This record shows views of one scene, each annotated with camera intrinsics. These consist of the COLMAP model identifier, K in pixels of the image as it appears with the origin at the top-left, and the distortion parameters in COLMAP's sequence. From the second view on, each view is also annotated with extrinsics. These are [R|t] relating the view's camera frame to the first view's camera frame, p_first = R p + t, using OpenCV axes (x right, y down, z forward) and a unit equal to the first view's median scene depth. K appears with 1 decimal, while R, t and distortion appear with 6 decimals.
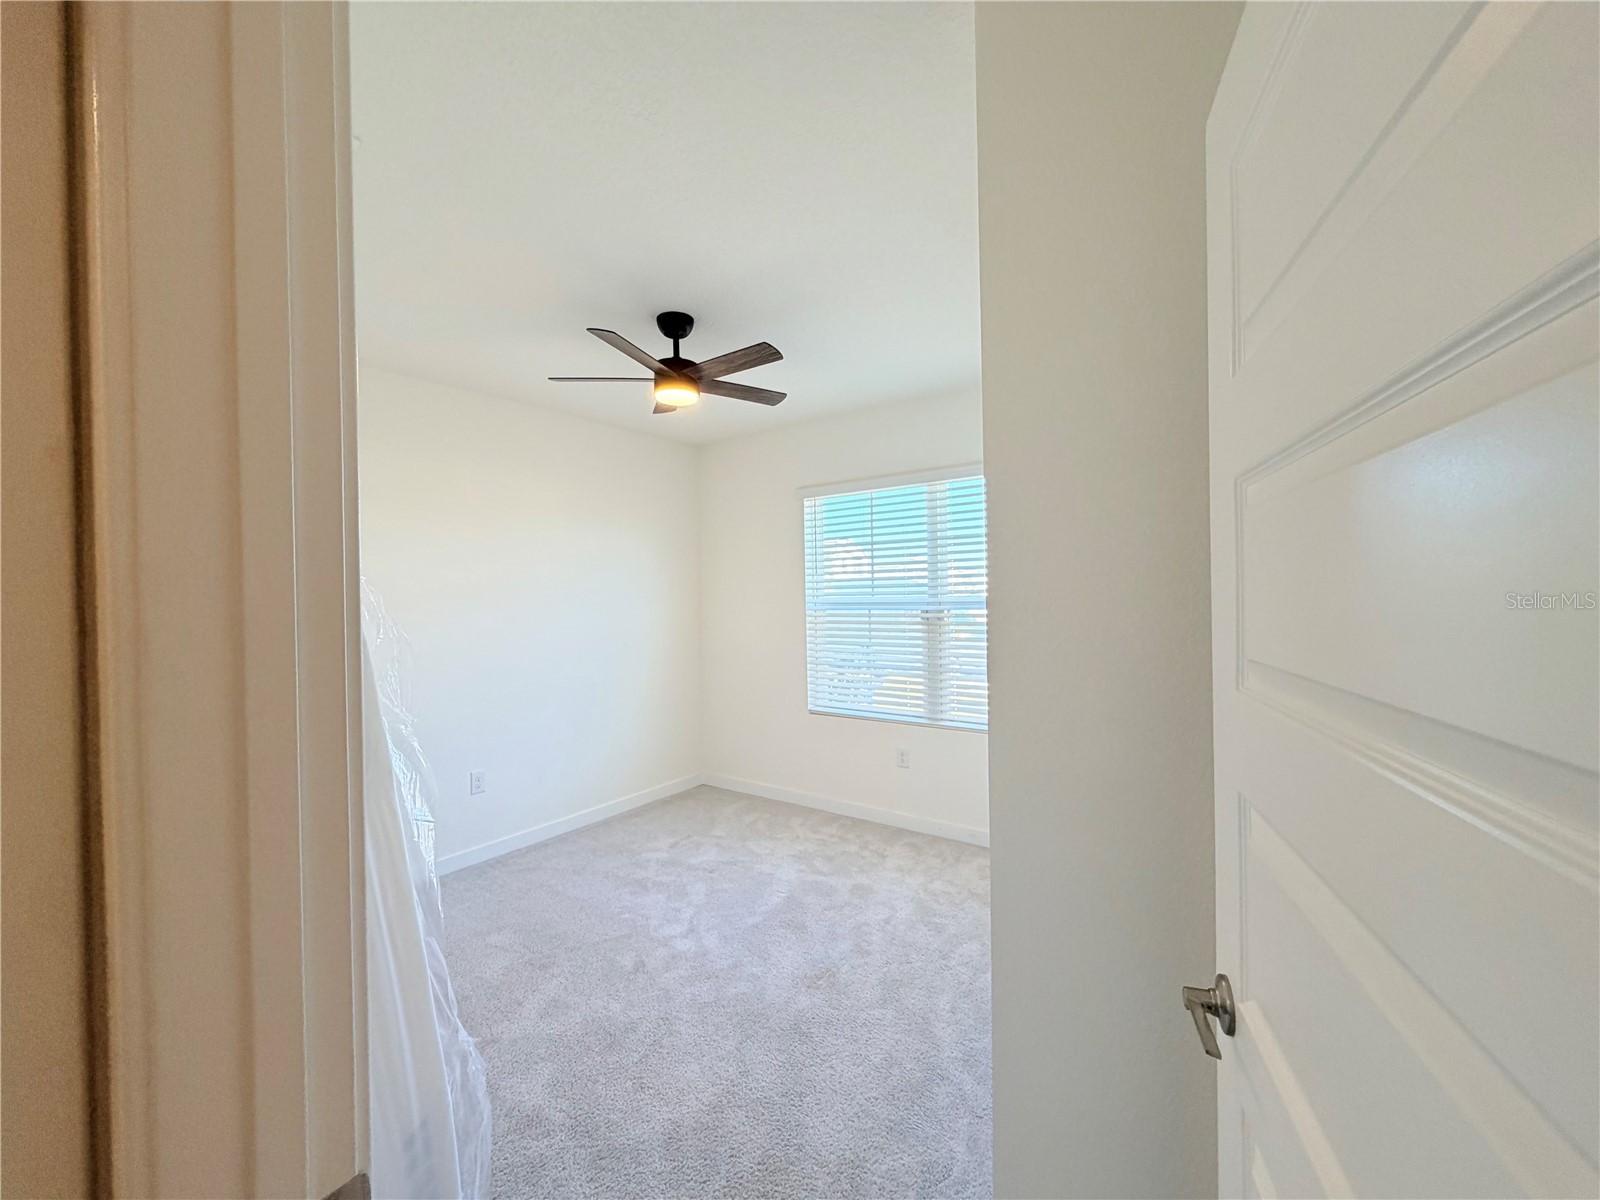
lens RADIAL K [[633.2, 0, 801.0], [0, 633.2, 602.3], [0, 0, 1]] dist [-0.000250, 0.000373]
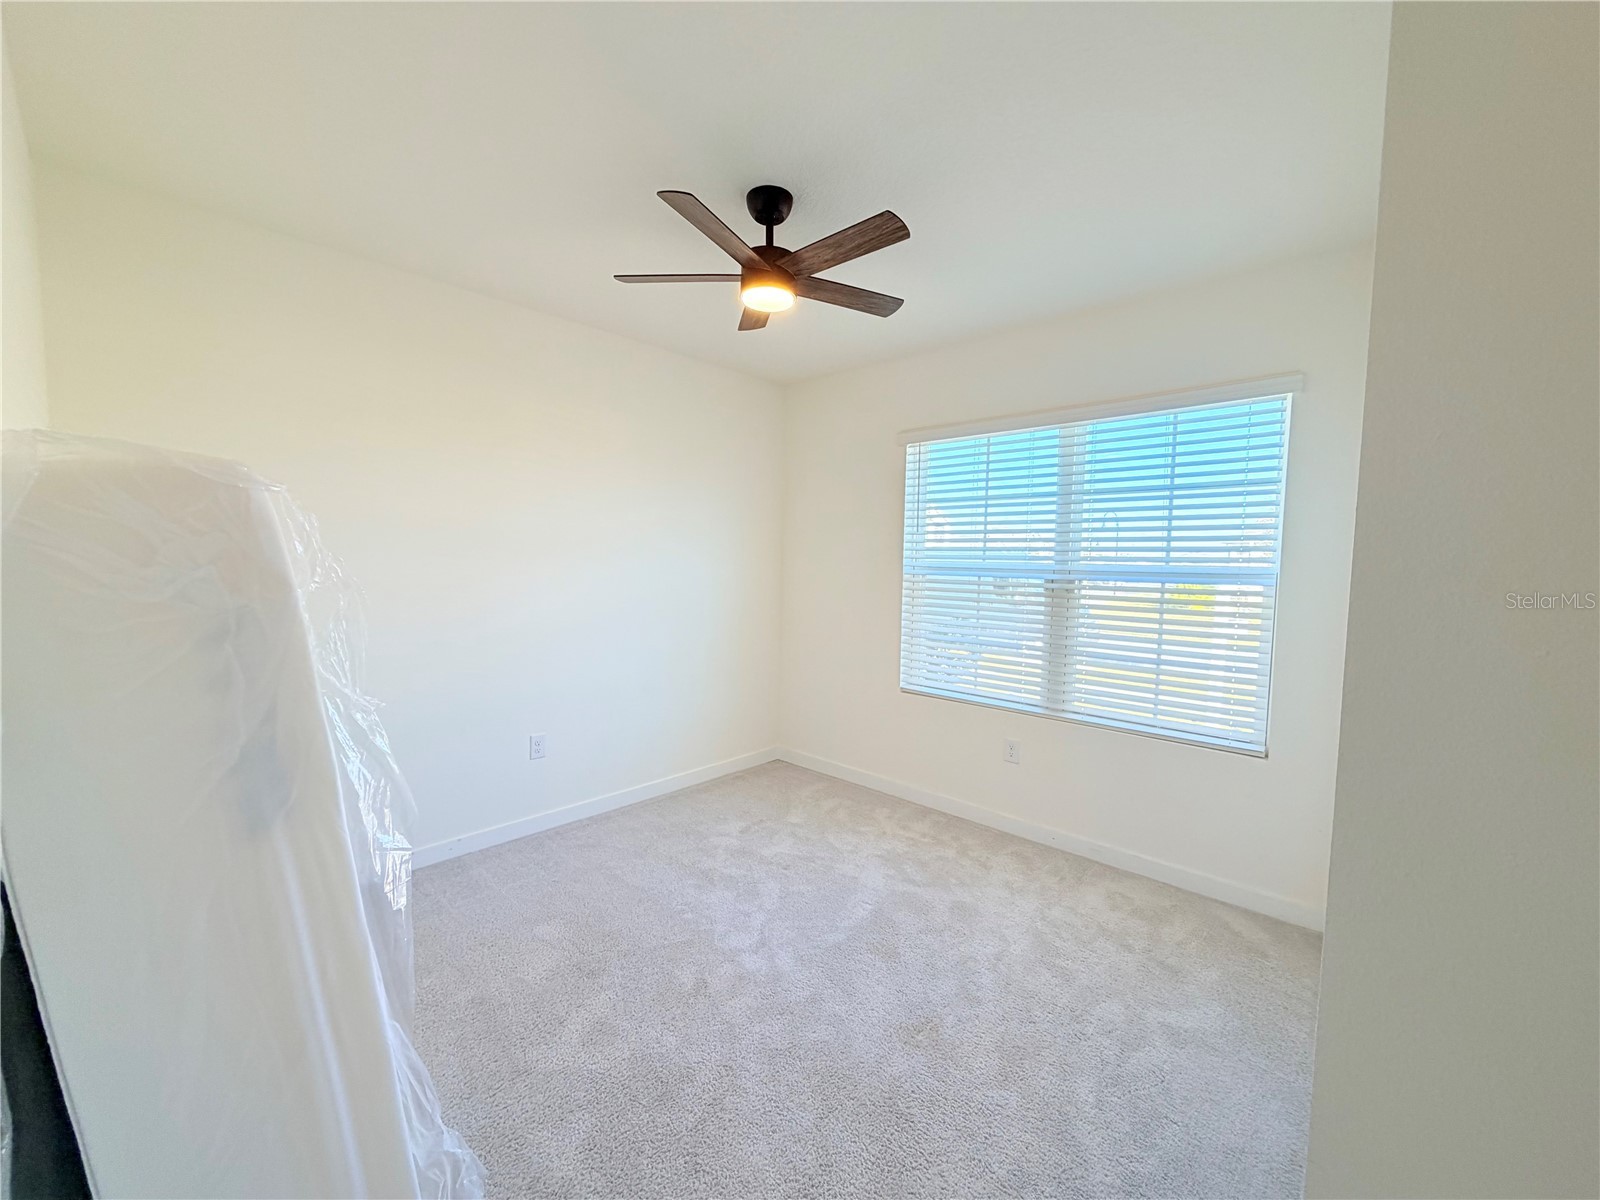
lens RADIAL K [[633.2, 0, 800.6], [0, 633.2, 599.8], [0, 0, 1]] dist [-0.000250, 0.000373]
pose [[0.991964, 0.044640, -0.118383, -0.041134], [-0.038477, 0.997807, 0.053850, 0.009283], [0.120527, -0.048862, 0.991507, 0.181660]]
